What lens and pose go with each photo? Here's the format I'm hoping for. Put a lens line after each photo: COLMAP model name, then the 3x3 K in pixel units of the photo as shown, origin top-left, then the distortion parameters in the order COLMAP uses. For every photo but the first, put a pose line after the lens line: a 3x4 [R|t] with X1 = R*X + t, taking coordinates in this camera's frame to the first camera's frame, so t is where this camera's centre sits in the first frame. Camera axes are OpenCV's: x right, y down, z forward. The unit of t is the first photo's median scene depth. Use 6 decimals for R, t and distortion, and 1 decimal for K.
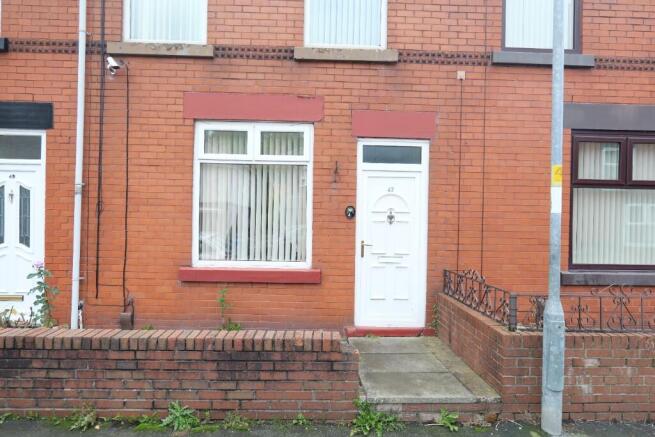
lens RADIAL K [[401.0, 0, 329.1], [0, 401.0, 219.3], [0, 0, 1]] dist [-0.003918, 0.008921]
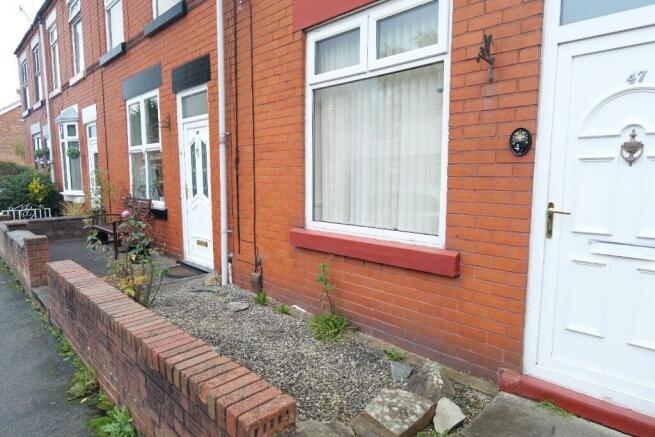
lens RADIAL K [[401.0, 0, 326.6], [0, 401.0, 220.2], [0, 0, 1]] dist [-0.003918, 0.008921]
pose [[0.676488, 0.065731, -0.733515, 0.253694], [0.018791, 0.994144, 0.106416, 0.020053], [0.736214, -0.085773, 0.671291, 0.505047]]
